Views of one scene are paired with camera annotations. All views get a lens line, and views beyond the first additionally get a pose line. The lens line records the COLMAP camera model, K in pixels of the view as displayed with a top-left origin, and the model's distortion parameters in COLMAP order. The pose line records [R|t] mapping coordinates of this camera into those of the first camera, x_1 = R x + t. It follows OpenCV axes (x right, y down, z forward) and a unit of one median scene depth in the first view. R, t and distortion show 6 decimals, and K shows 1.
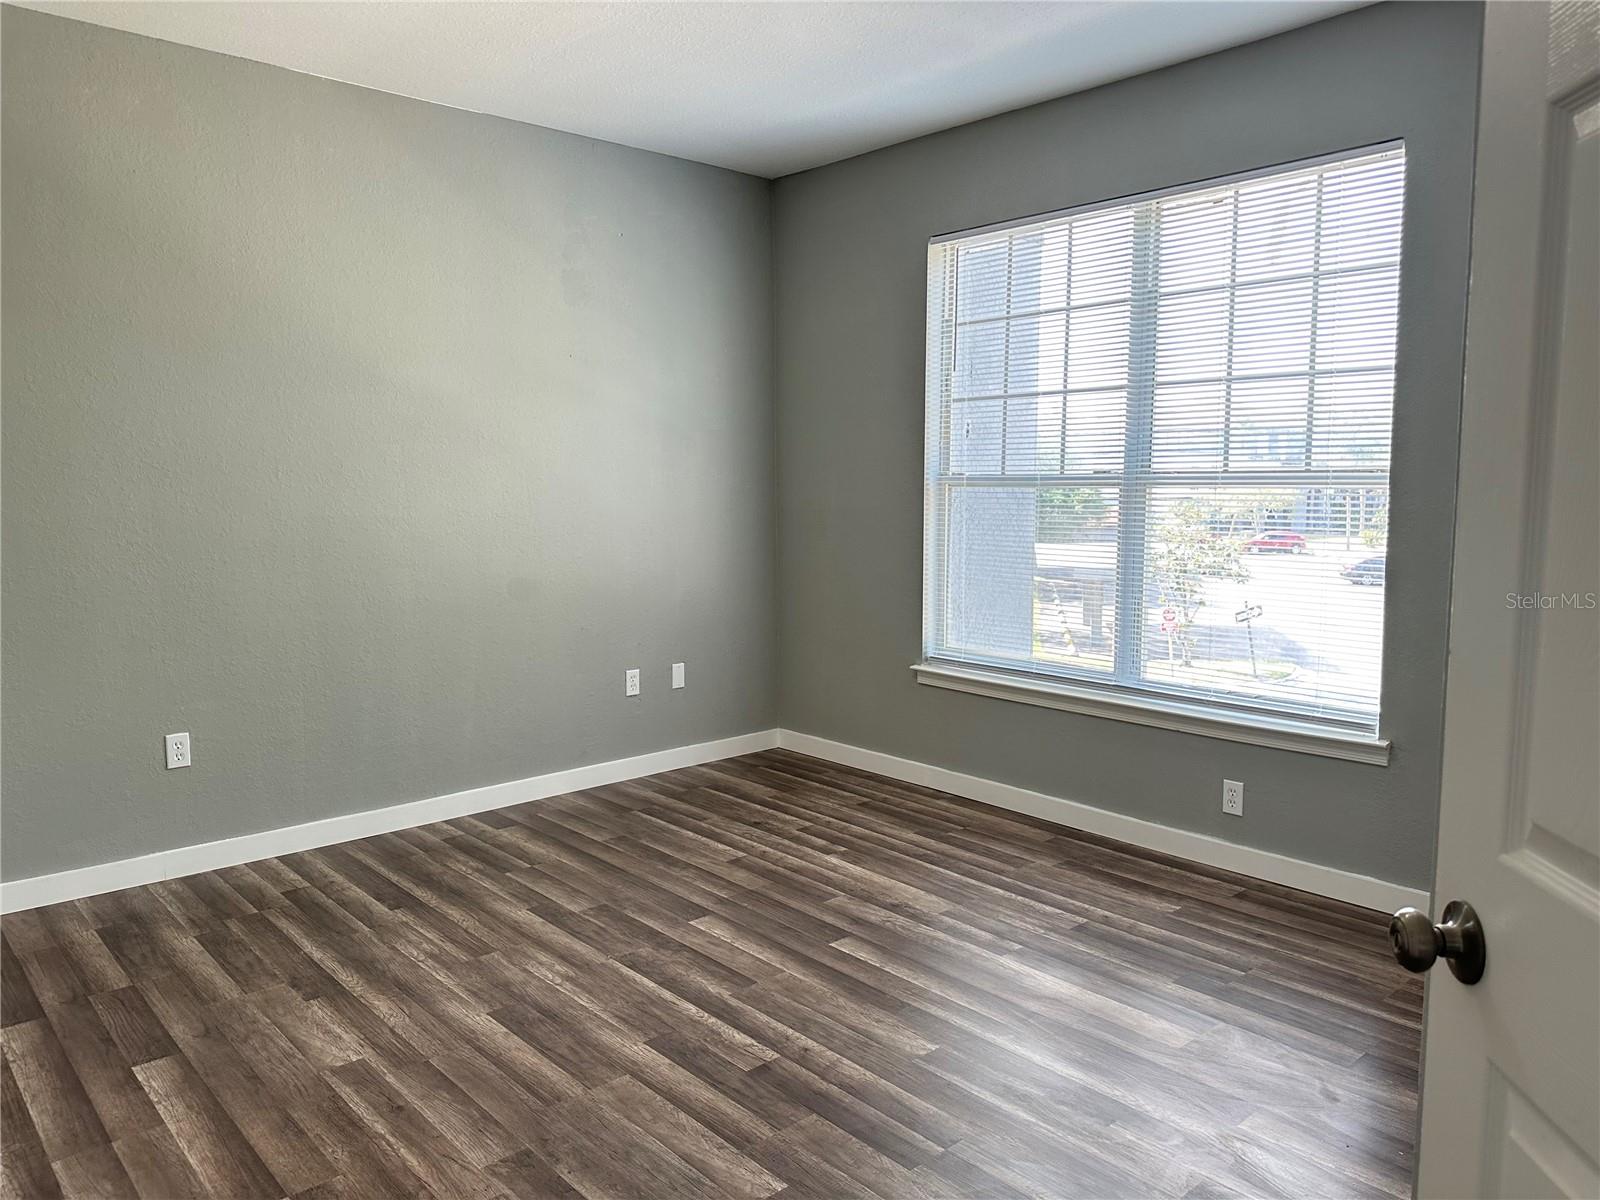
lens RADIAL K [[1130.2, 0, 766.2], [0, 1130.2, 605.8], [0, 0, 1]] dist [0.062108, -0.086316]
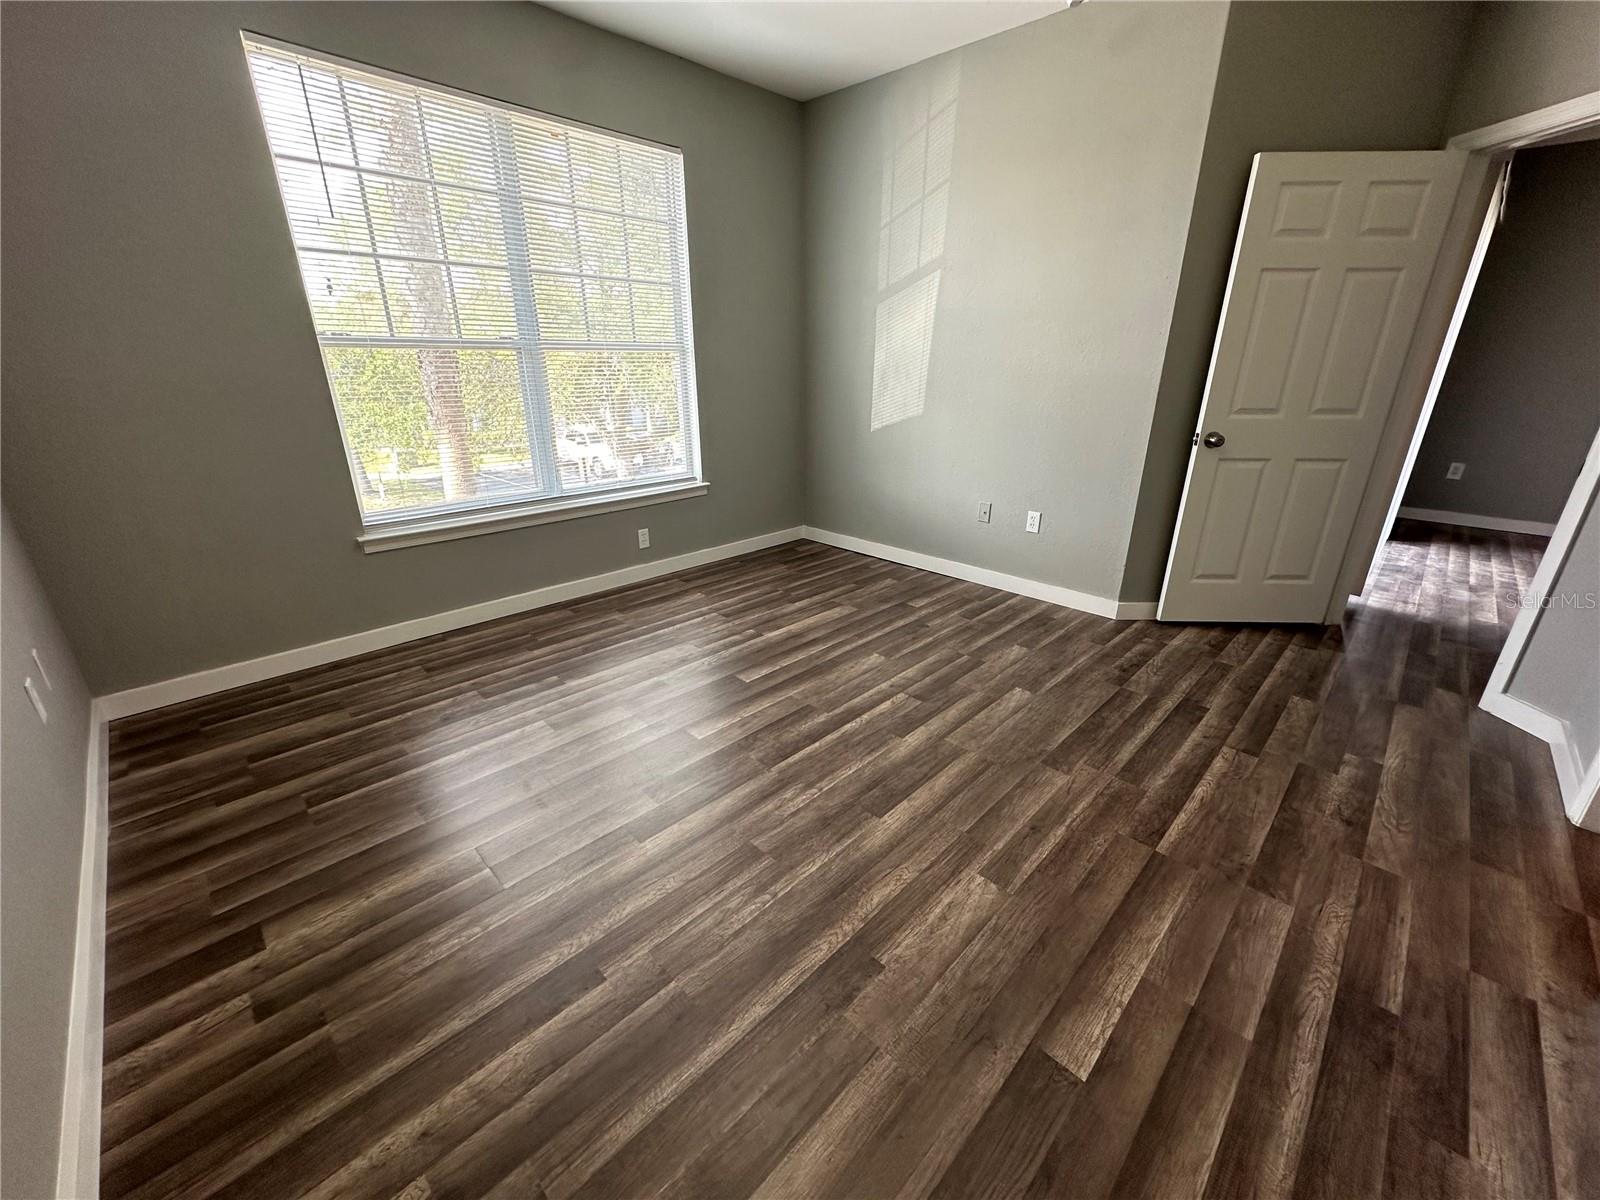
lens RADIAL K [[639.0, 0, 809.8], [0, 639.0, 612.1], [0, 0, 1]] dist [-0.004927, 0.001386]
pose [[-0.087134, -0.363056, 0.927684, -0.727904], [0.111649, 0.921800, 0.371240, -0.084197], [-0.989920, 0.135923, -0.039786, 1.011085]]
